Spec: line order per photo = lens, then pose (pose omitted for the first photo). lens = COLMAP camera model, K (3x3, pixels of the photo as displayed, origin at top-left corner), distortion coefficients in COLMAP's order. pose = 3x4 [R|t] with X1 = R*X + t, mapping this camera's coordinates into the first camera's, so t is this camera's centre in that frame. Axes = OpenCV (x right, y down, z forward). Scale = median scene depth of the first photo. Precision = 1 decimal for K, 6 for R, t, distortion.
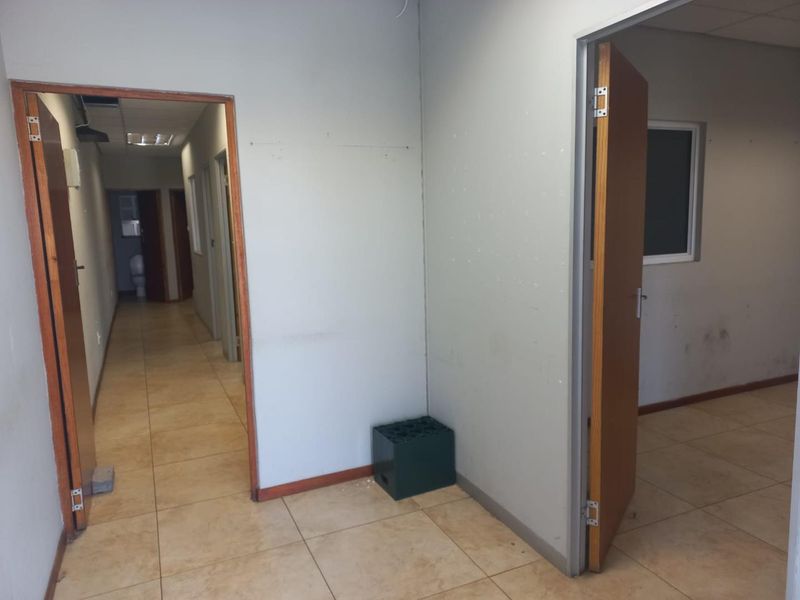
lens RADIAL K [[567.5, 0, 400.0], [0, 567.5, 300.0], [0, 0, 1]] dist [0.035668, -0.001466]
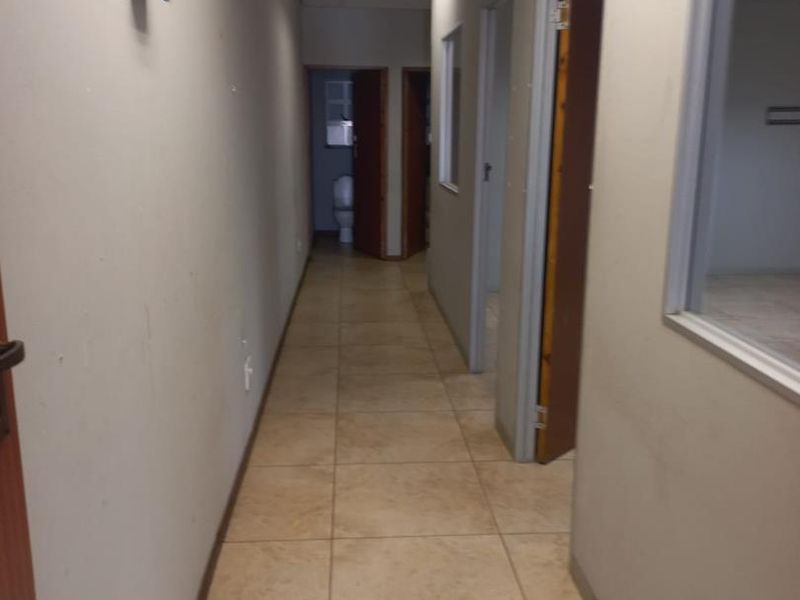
lens RADIAL K [[746.4, 0, 422.9], [0, 746.4, 299.2], [0, 0, 1]] dist [0.093530, -0.000465]
pose [[0.943631, 0.111698, -0.311585, -0.119325], [-0.086484, 0.991843, 0.093641, -0.033701], [0.319503, -0.061415, 0.945593, 0.268232]]
